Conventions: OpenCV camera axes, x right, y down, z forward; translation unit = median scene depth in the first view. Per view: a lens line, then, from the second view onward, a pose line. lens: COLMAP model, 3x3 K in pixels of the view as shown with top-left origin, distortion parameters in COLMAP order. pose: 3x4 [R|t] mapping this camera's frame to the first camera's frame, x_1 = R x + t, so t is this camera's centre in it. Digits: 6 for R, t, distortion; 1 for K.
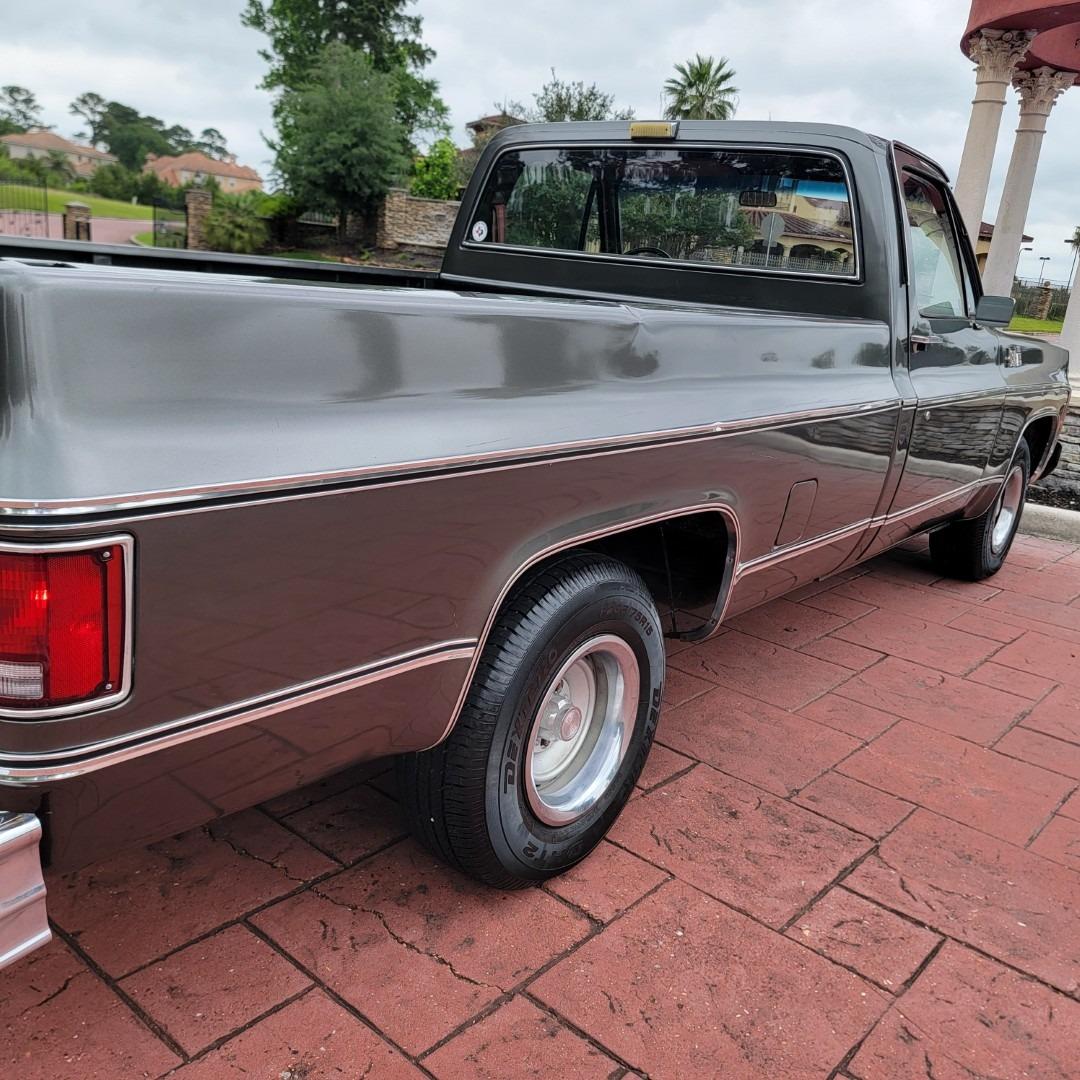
lens RADIAL K [[988.4, 0, 551.1], [0, 988.4, 556.8], [0, 0, 1]] dist [0.078382, -0.070257]
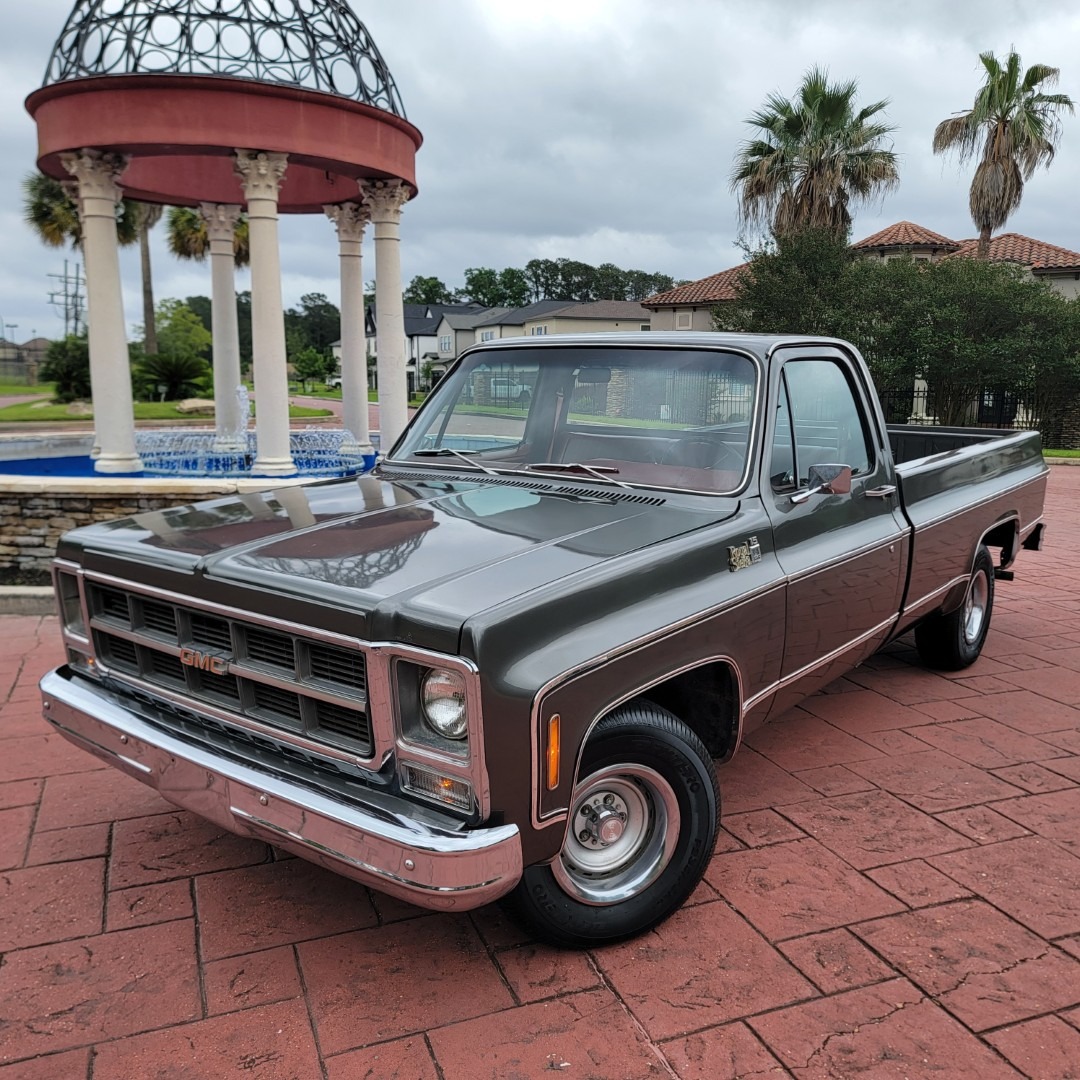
lens RADIAL K [[990.0, 0, 548.0], [0, 990.0, 563.4], [0, 0, 1]] dist [0.077257, -0.070195]
pose [[0.470871, -0.253035, 0.845135, -0.086867], [0.287173, 0.949771, 0.124363, -0.030072], [-0.834153, 0.184141, 0.519885, 0.039744]]
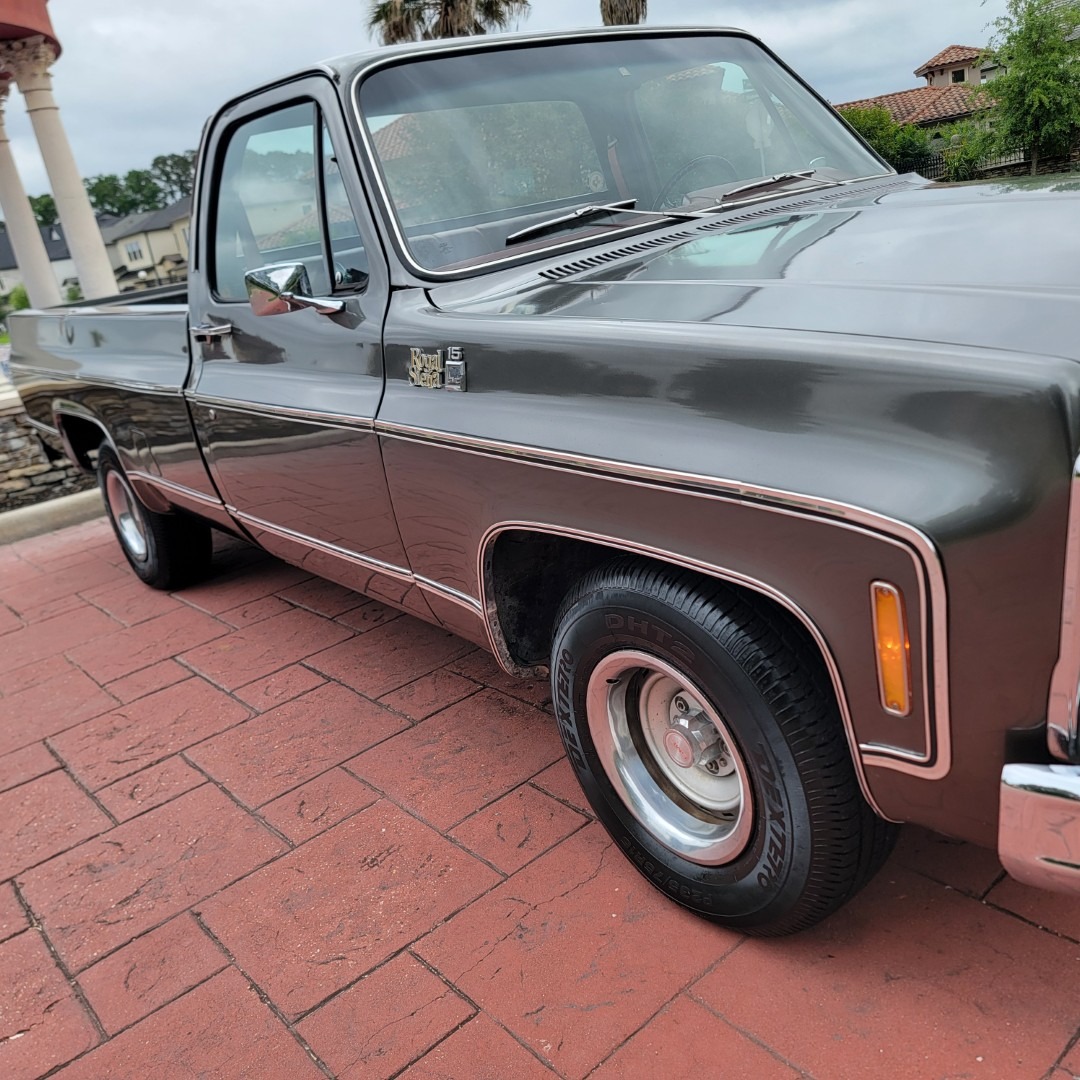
lens RADIAL K [[991.8, 0, 548.8], [0, 991.8, 541.0], [0, 0, 1]] dist [0.070323, -0.060962]
pose [[0.149388, -0.415450, 0.897265, -0.094895], [0.454685, 0.834676, 0.310768, -0.027105], [-0.878034, 0.361548, 0.313590, 0.061862]]
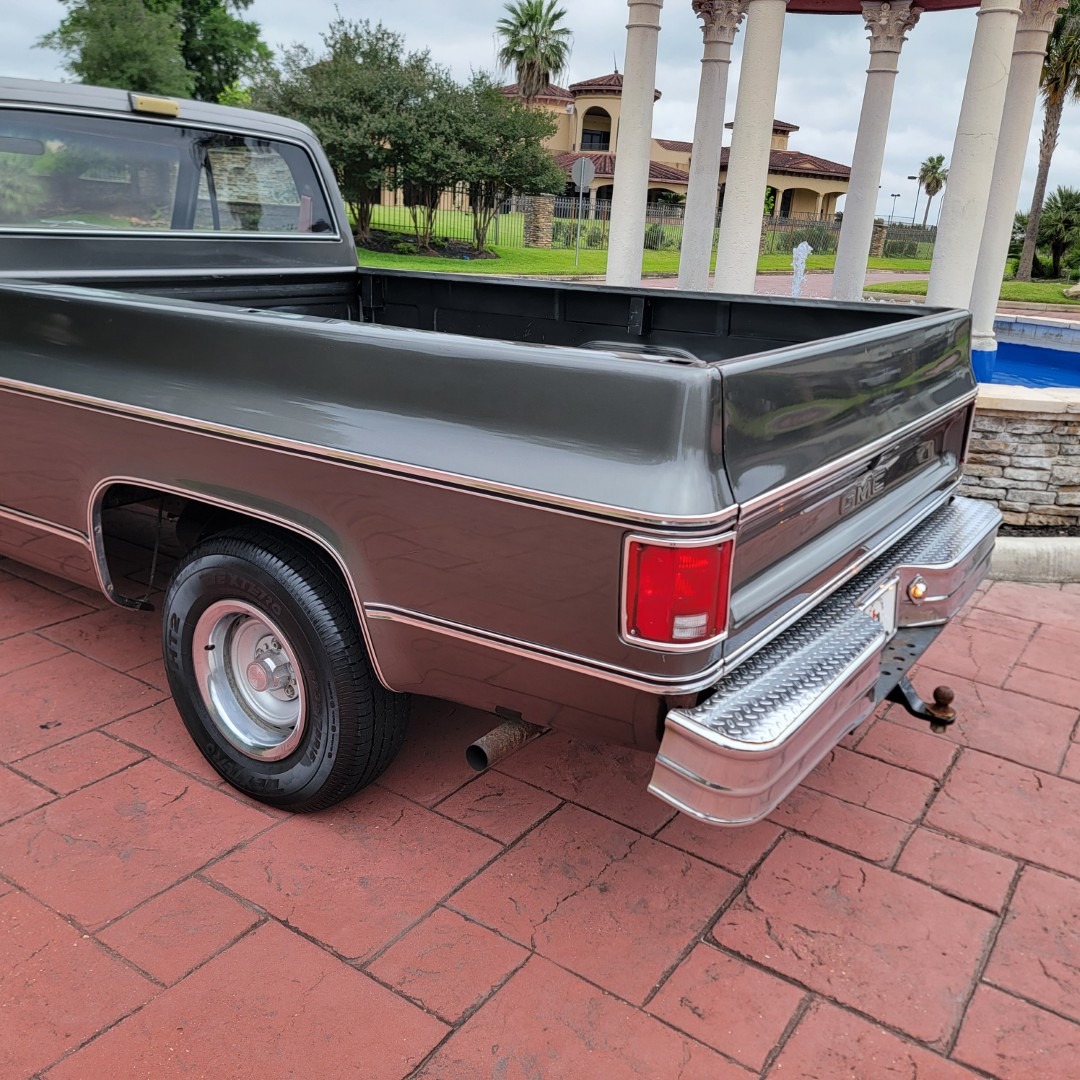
lens RADIAL K [[994.9, 0, 557.8], [0, 994.9, 554.7], [0, 0, 1]] dist [0.061561, -0.033879]
pose [[0.991119, -0.073779, 0.110632, 0.061907], [0.069122, 0.996576, 0.045361, -0.007059], [-0.113600, -0.037311, 0.992826, 0.025295]]
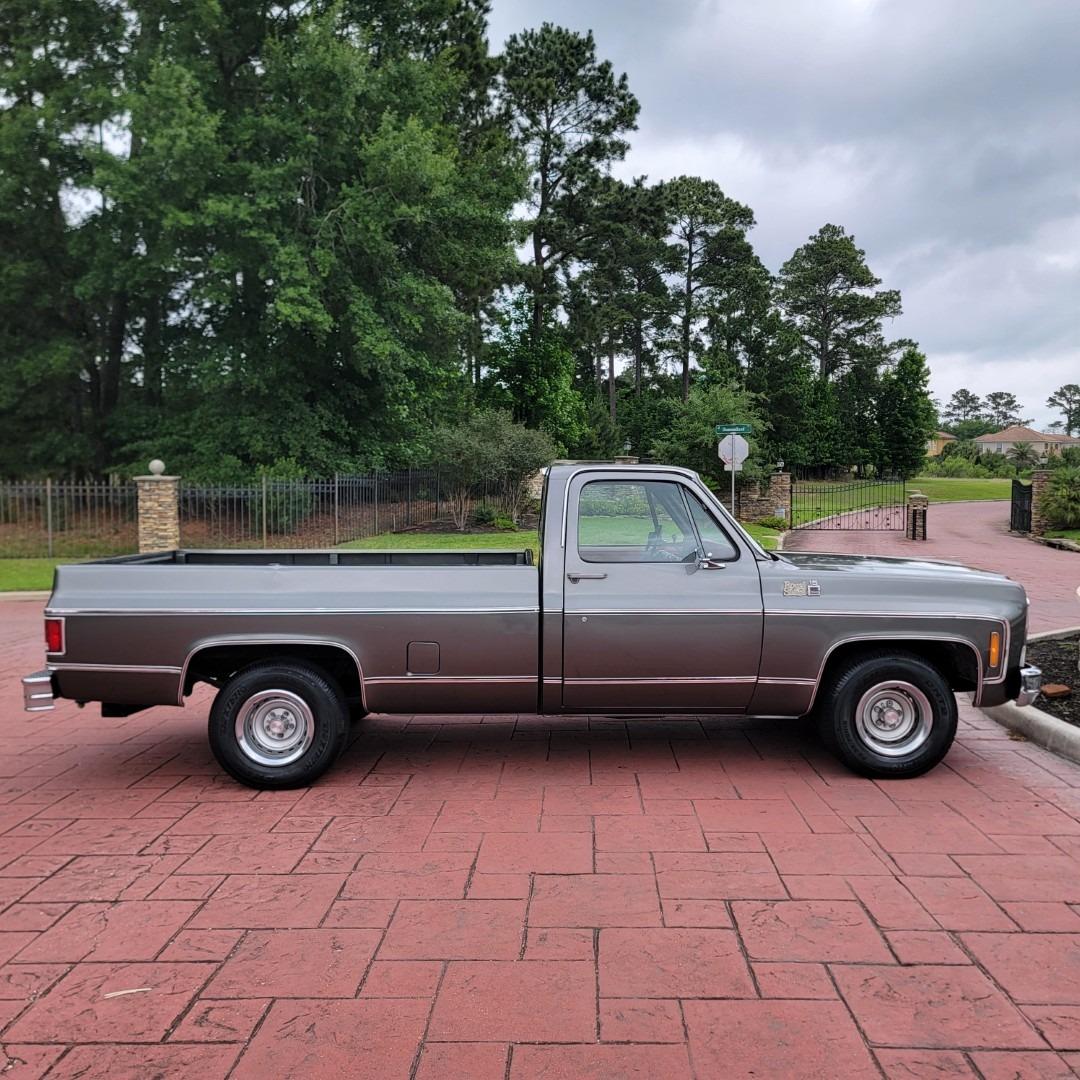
lens RADIAL K [[994.9, 0, 557.8], [0, 994.9, 554.7], [0, 0, 1]] dist [0.061561, -0.033879]
pose [[0.637573, -0.047846, -0.768903, 0.154061], [-0.160293, 0.967988, -0.193148, 0.007913], [0.753530, 0.246396, 0.609493, -0.007284]]
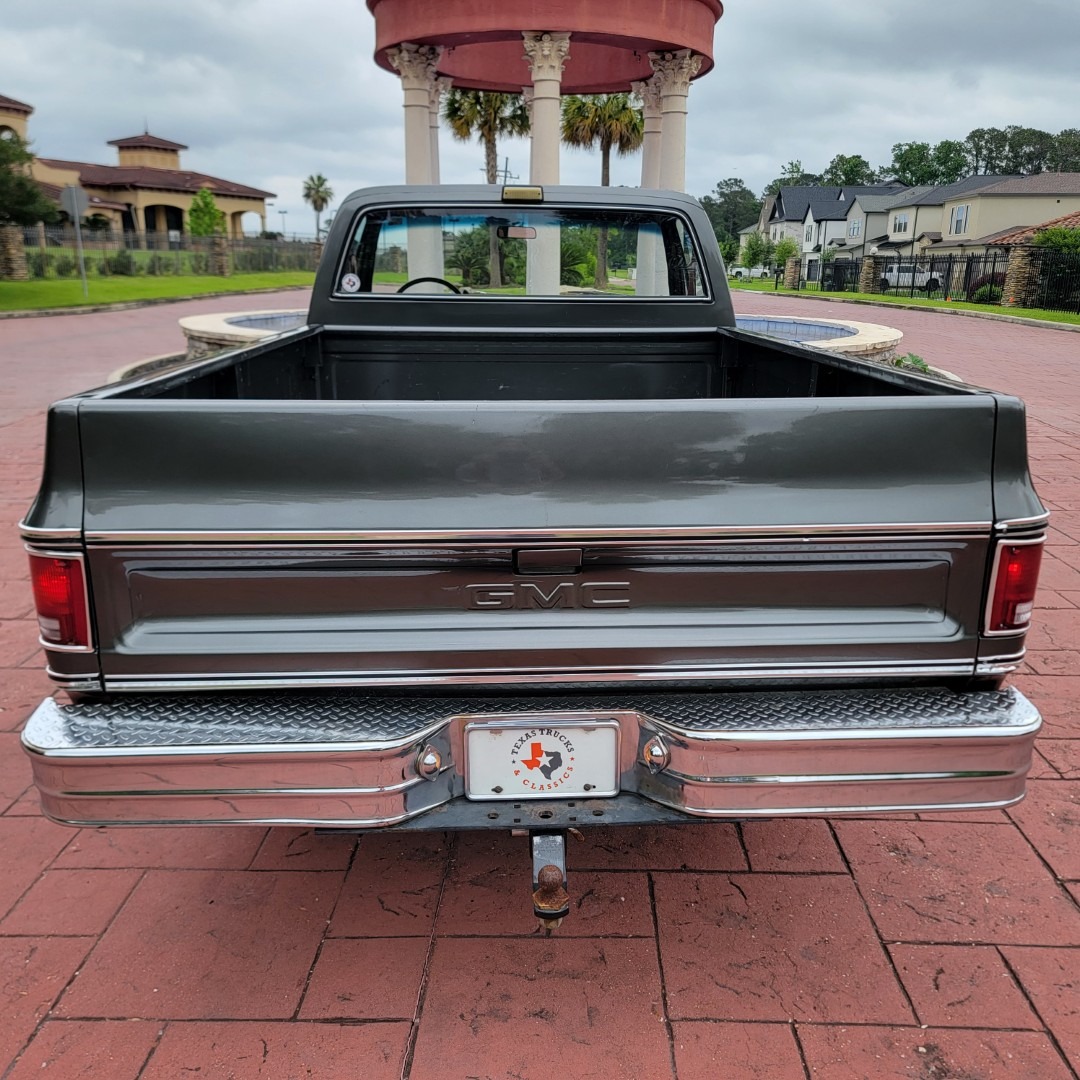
lens RADIAL K [[994.9, 0, 557.8], [0, 994.9, 554.7], [0, 0, 1]] dist [0.061561, -0.033879]
pose [[0.765175, -0.263172, 0.587577, -0.072060], [0.242896, 0.963200, 0.115098, -0.012731], [-0.596245, 0.054650, 0.800940, -0.000186]]
